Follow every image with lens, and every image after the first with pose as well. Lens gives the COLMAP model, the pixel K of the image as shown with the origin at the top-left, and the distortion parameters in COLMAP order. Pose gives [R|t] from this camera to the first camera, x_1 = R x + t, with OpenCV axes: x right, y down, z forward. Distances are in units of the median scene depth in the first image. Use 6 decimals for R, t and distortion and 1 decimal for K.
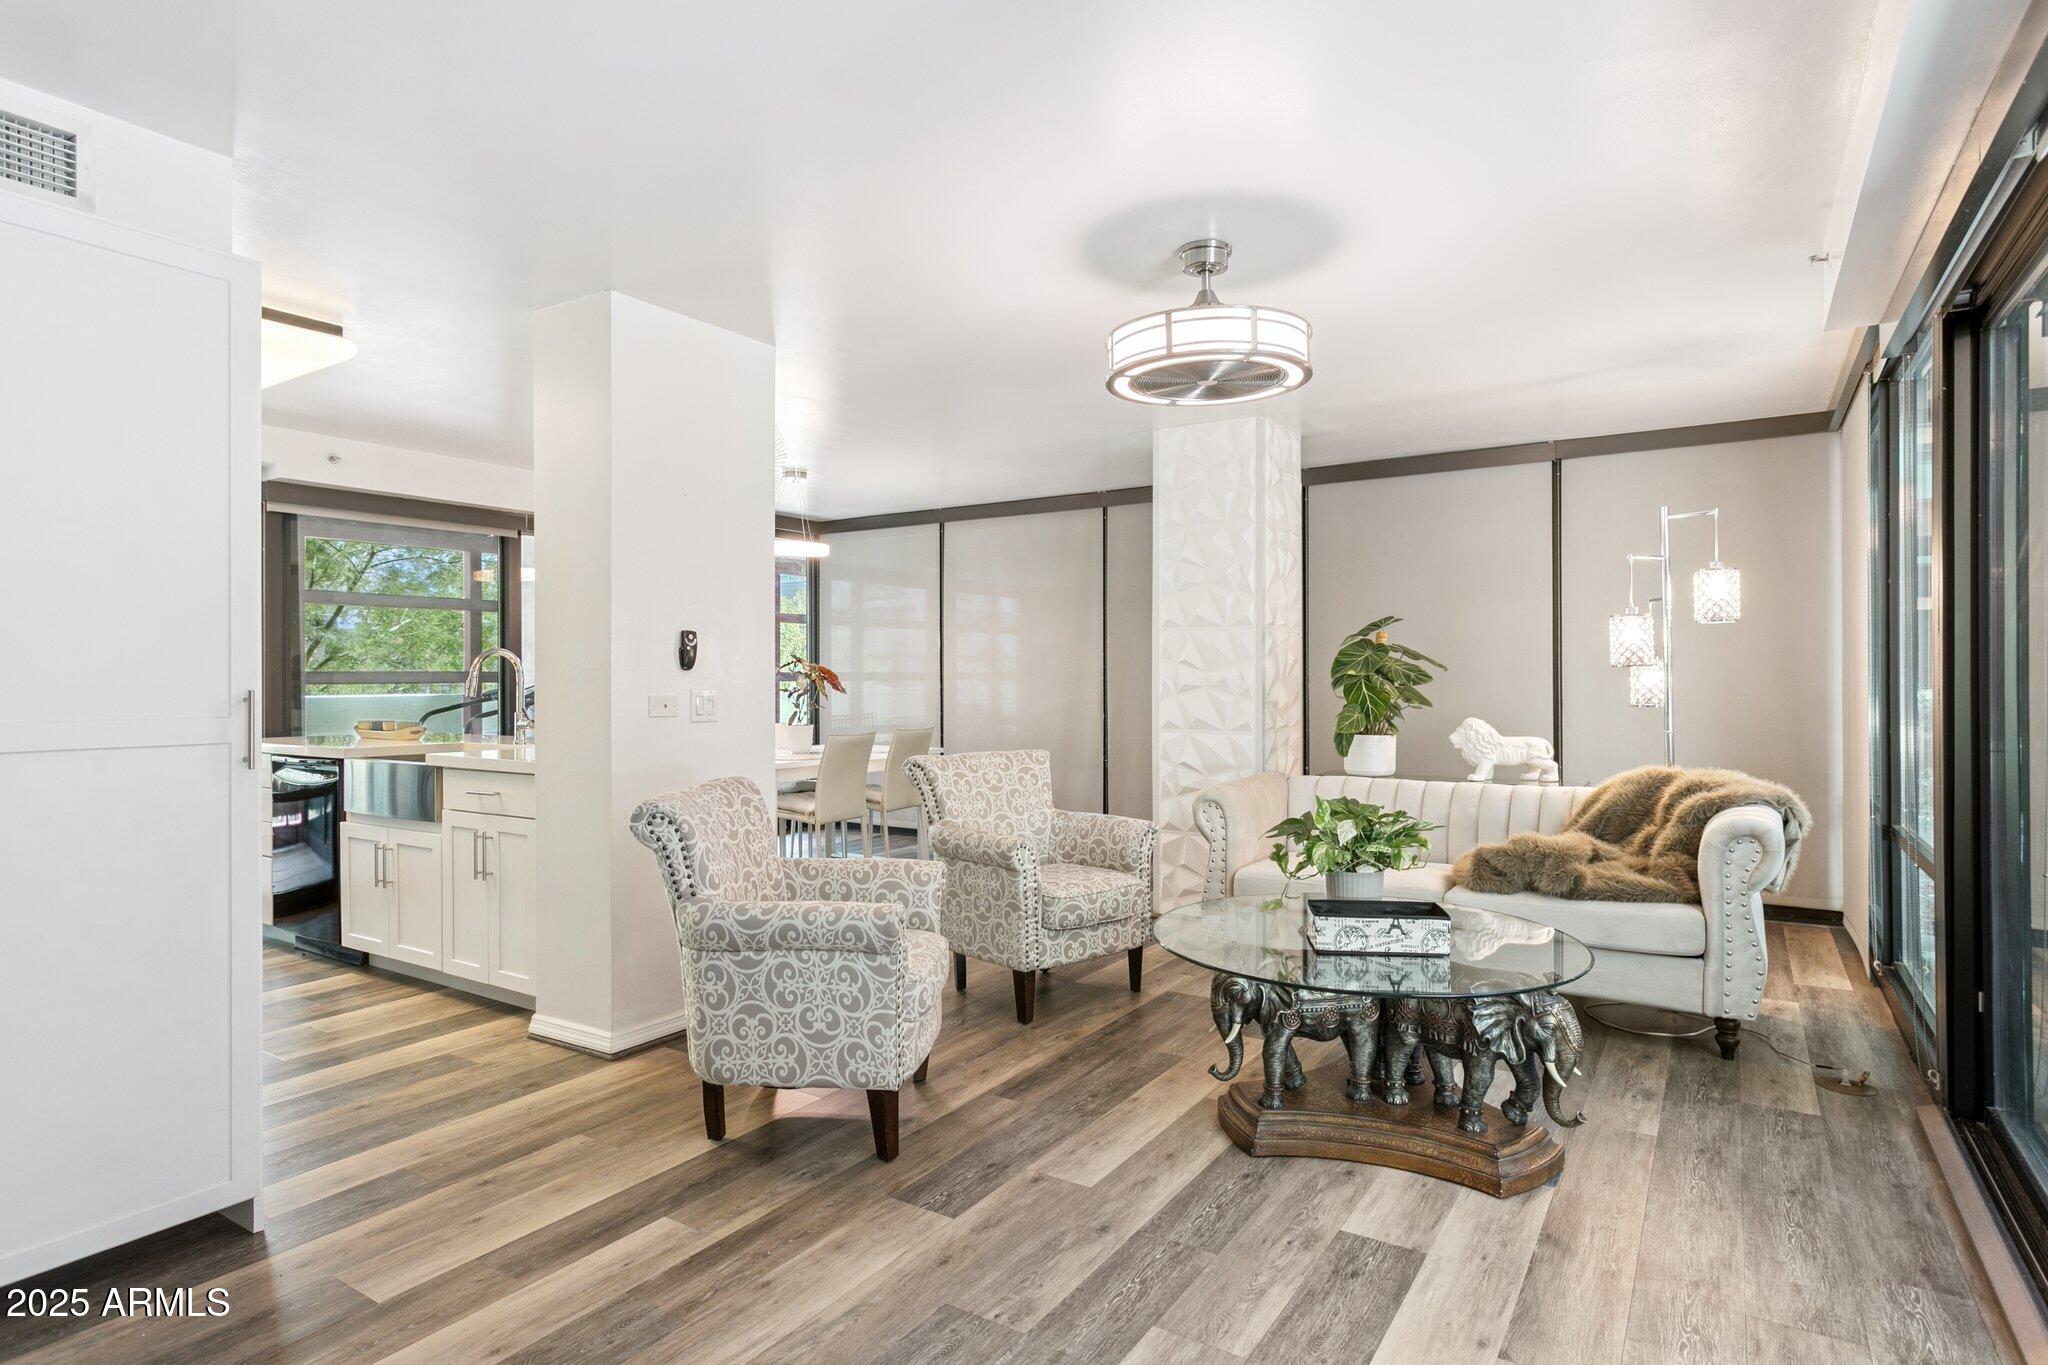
lens RADIAL K [[1077.0, 0, 1024.0], [0, 1077.0, 682.5], [0, 0, 1]] dist [0.000324, -0.000050]
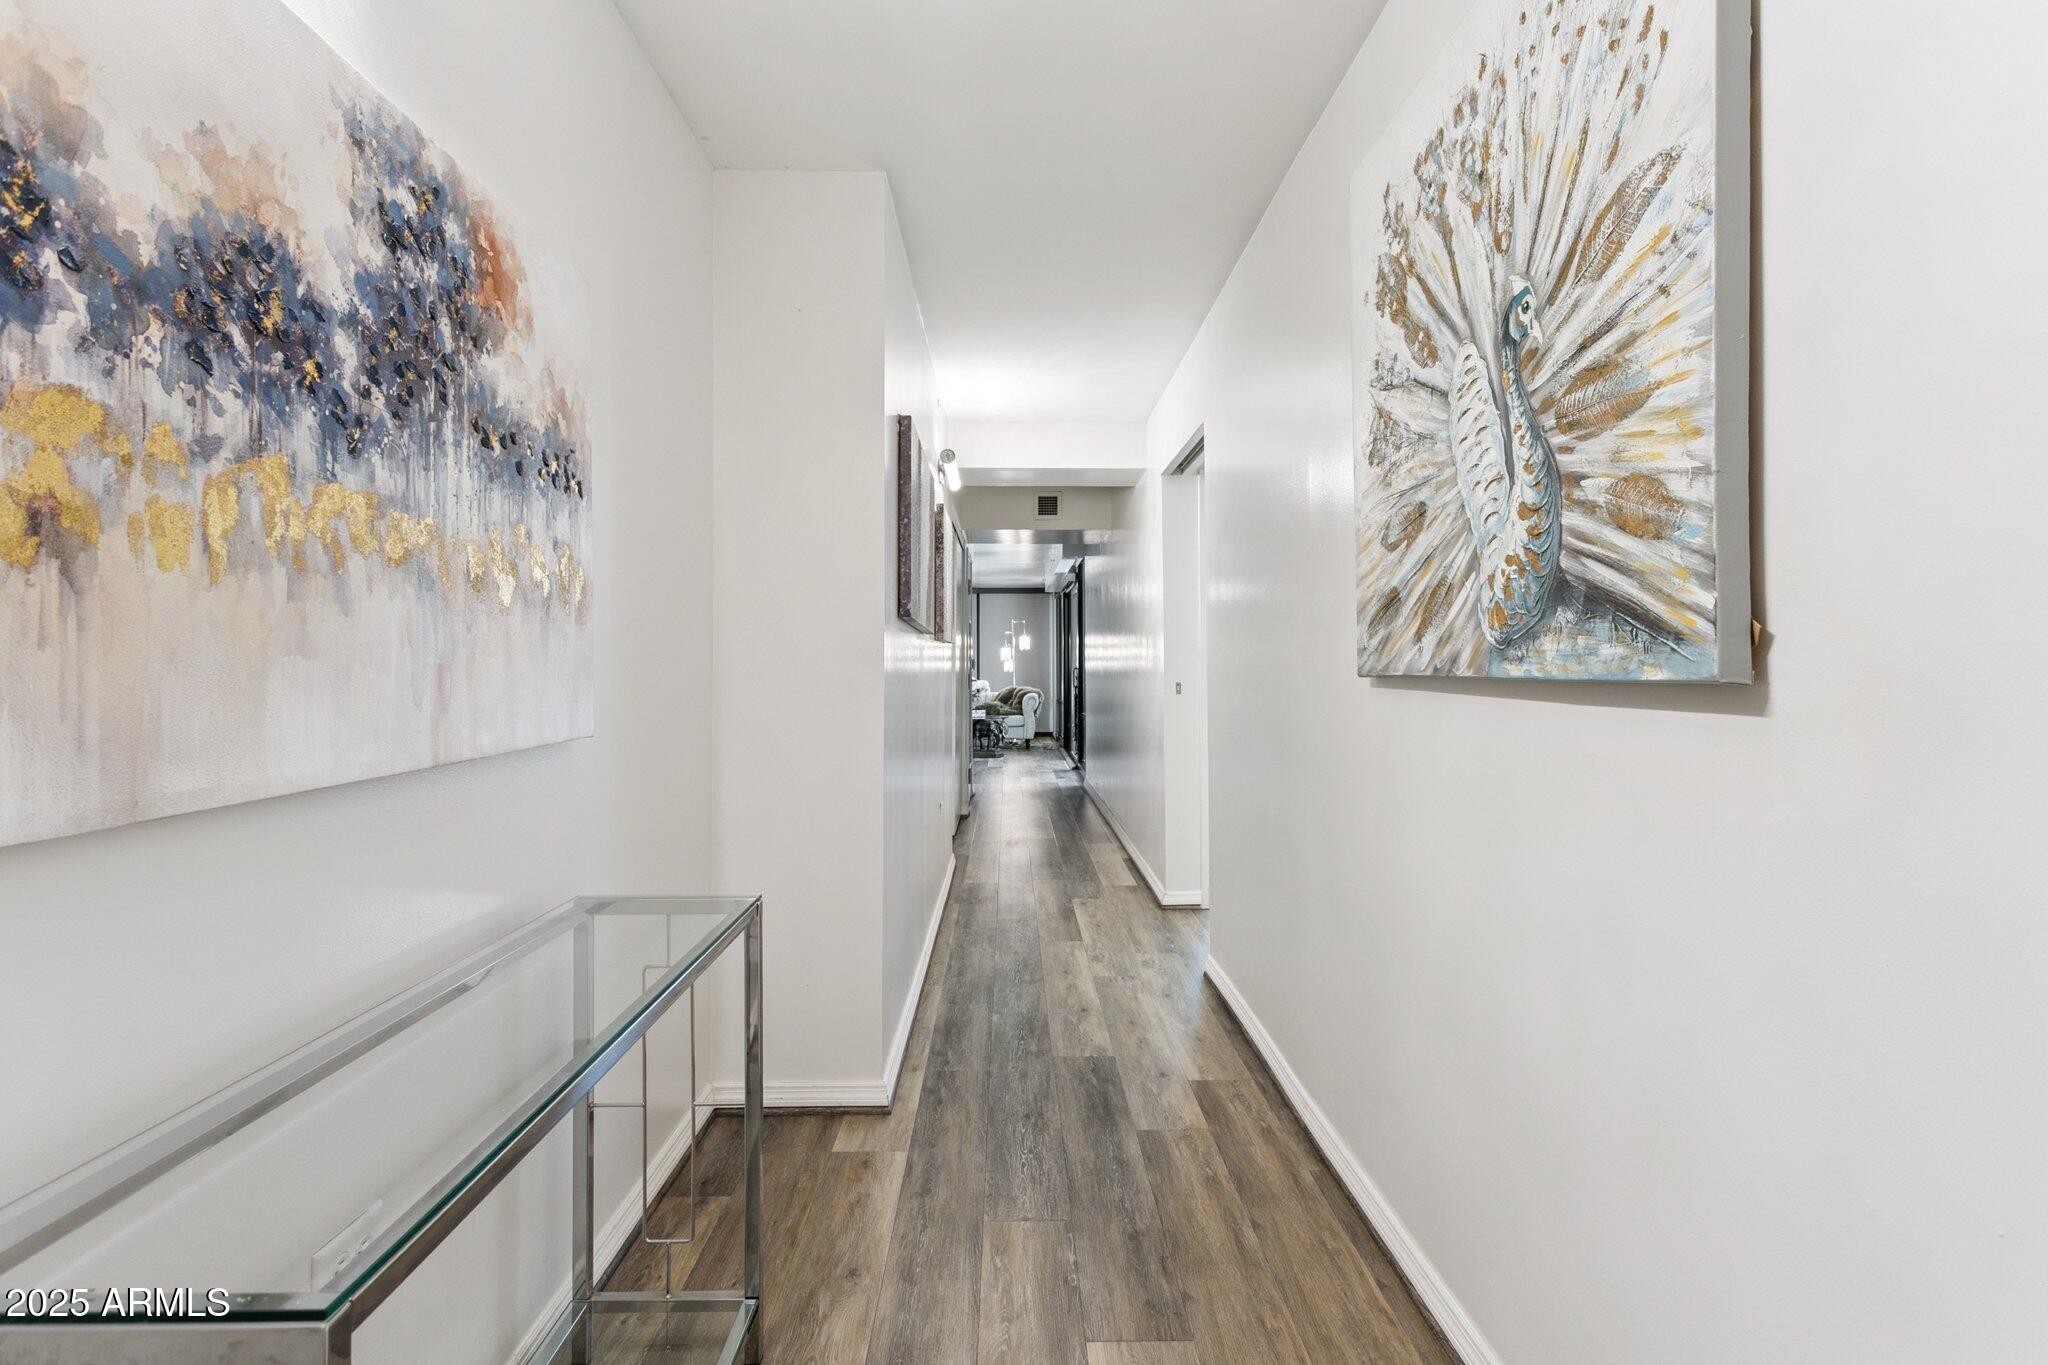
lens RADIAL K [[979.5, 0, 1024.0], [0, 979.5, 682.5], [0, 0, 1]] dist [0.000018, -0.000003]
pose [[0.830683, 0.002103, 0.556741, -1.304247], [-0.007238, 0.999949, 0.007023, 0.034606], [-0.556698, -0.009863, 0.830656, -1.902284]]
